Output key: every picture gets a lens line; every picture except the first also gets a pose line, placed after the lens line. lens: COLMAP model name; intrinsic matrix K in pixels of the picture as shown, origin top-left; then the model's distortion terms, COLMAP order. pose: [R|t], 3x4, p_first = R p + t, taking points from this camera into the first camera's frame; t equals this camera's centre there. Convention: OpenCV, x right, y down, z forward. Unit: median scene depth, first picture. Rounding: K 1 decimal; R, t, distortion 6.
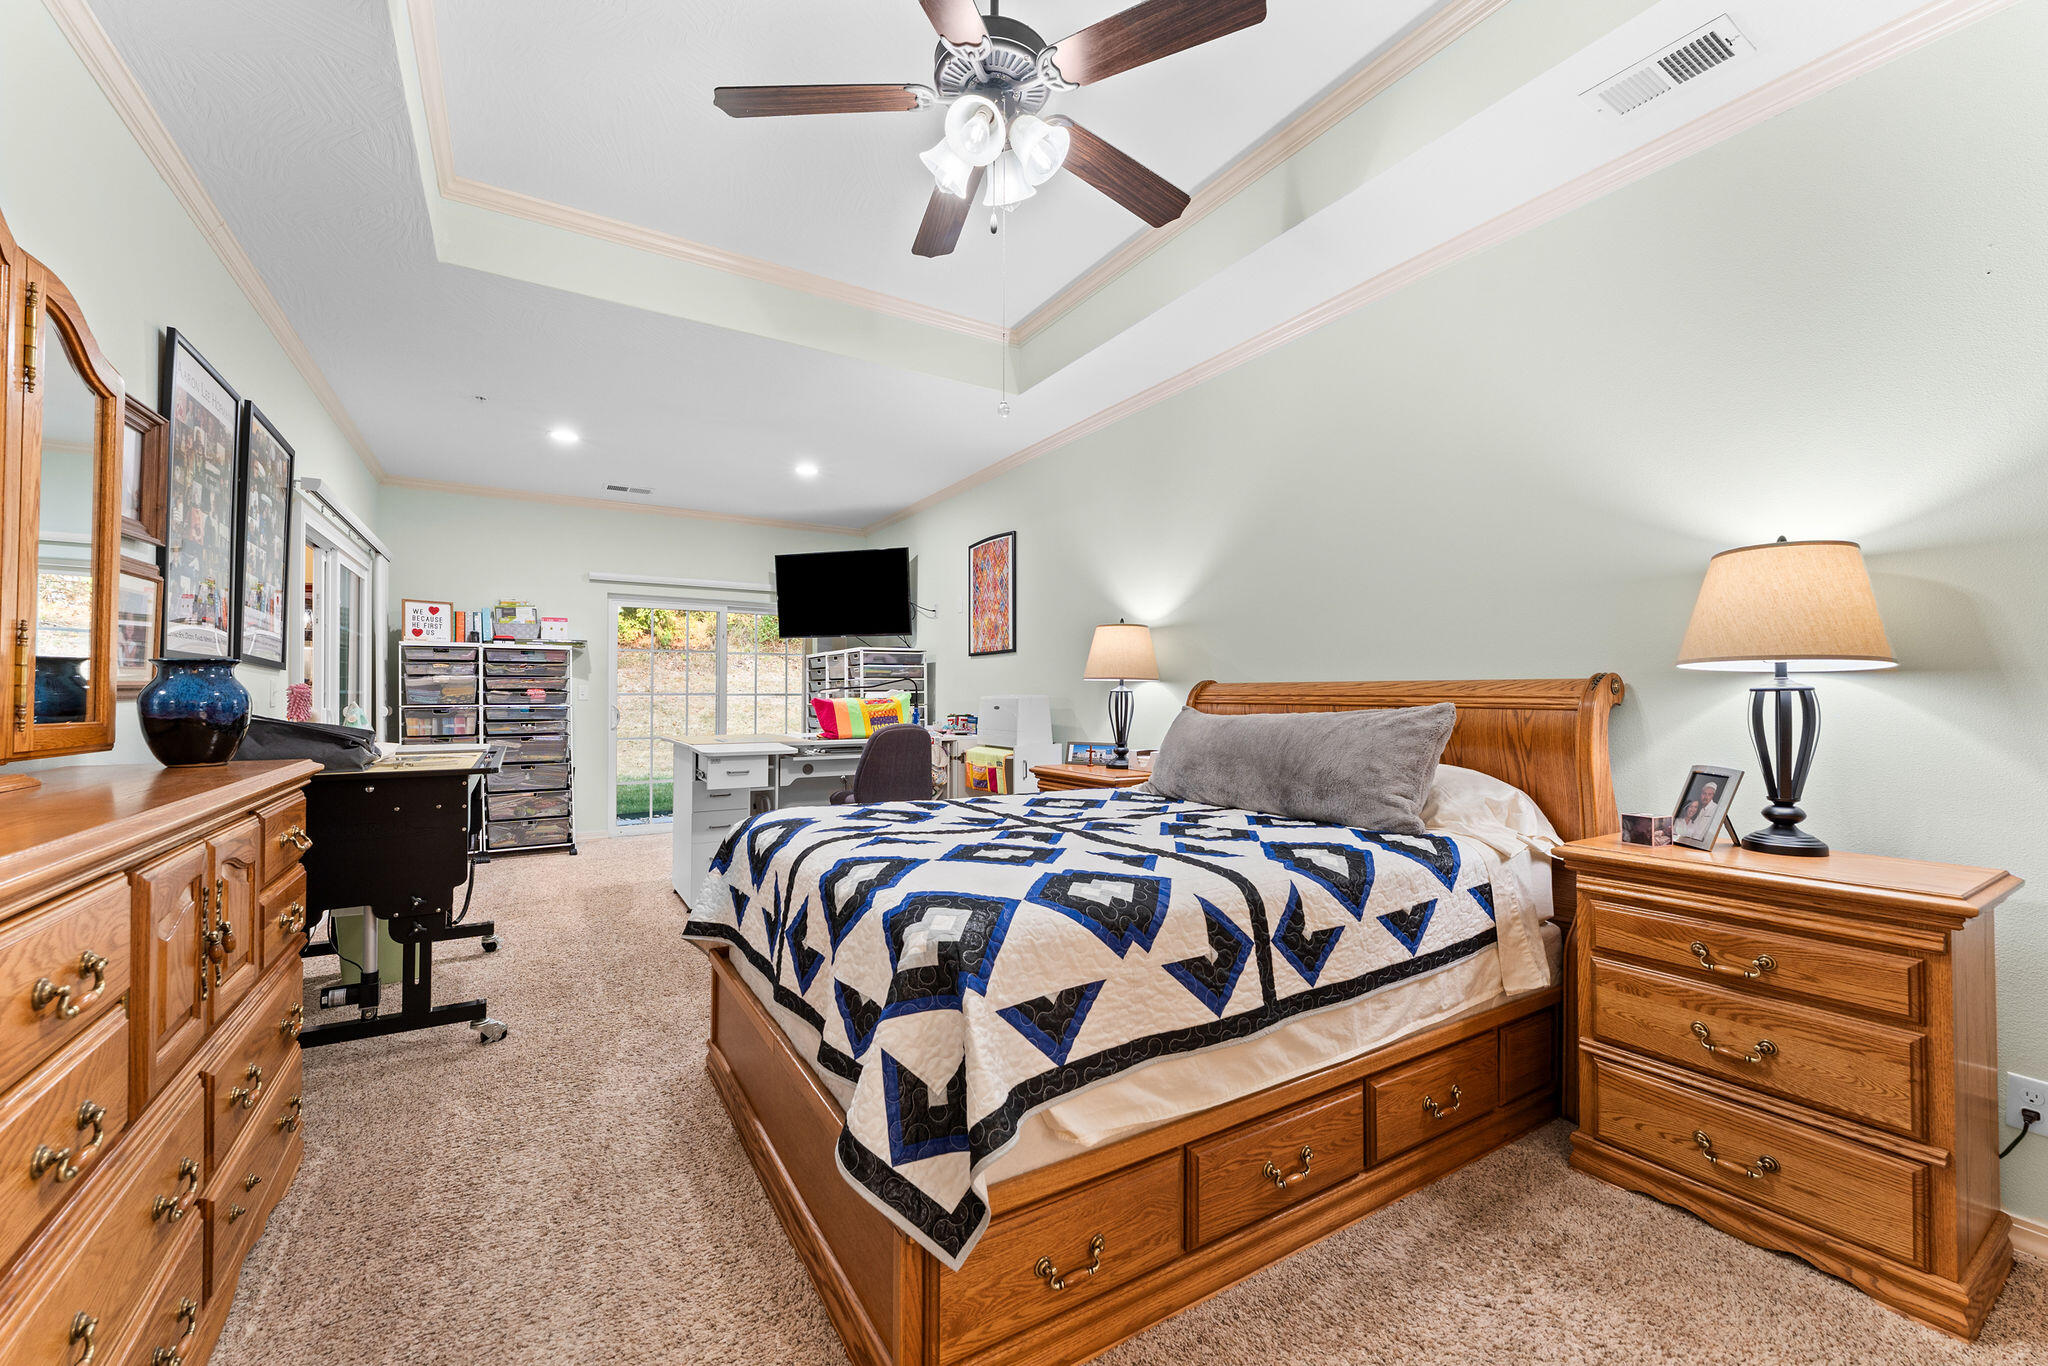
lens RADIAL K [[811.3, 0, 1017.5], [0, 811.3, 679.0], [0, 0, 1]] dist [0.000538, -0.000162]
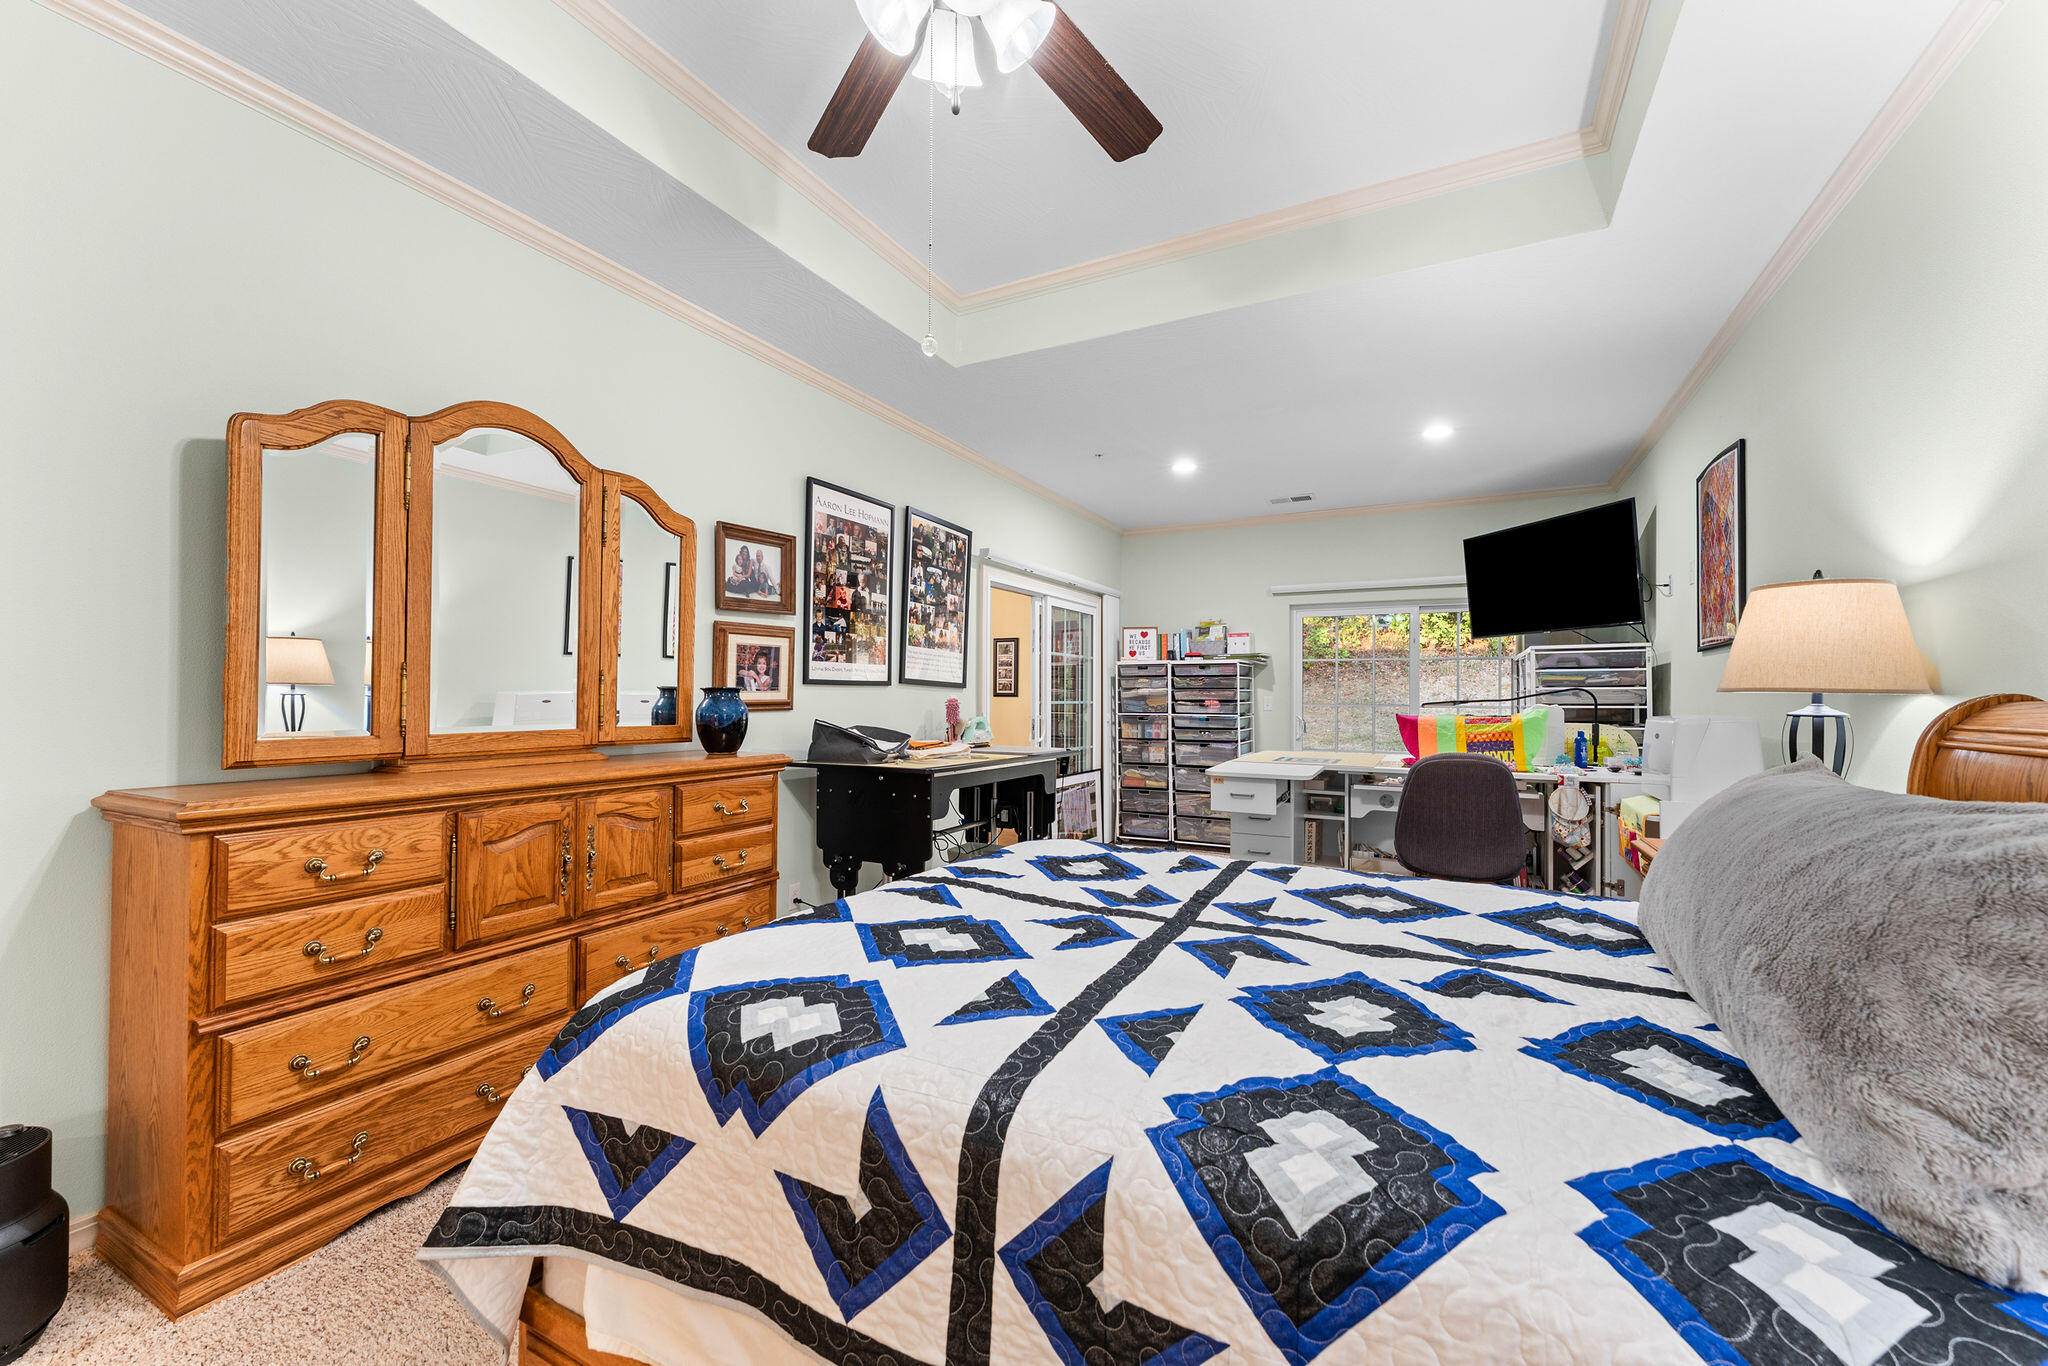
lens RADIAL K [[811.3, 0, 1031.4], [0, 811.3, 688.1], [0, 0, 1]] dist [0.000538, -0.000162]
pose [[0.512996, -0.007335, -0.858360, 0.232082], [0.010890, 0.999939, -0.002036, -0.004533], [0.858322, -0.008303, 0.513044, 0.240882]]
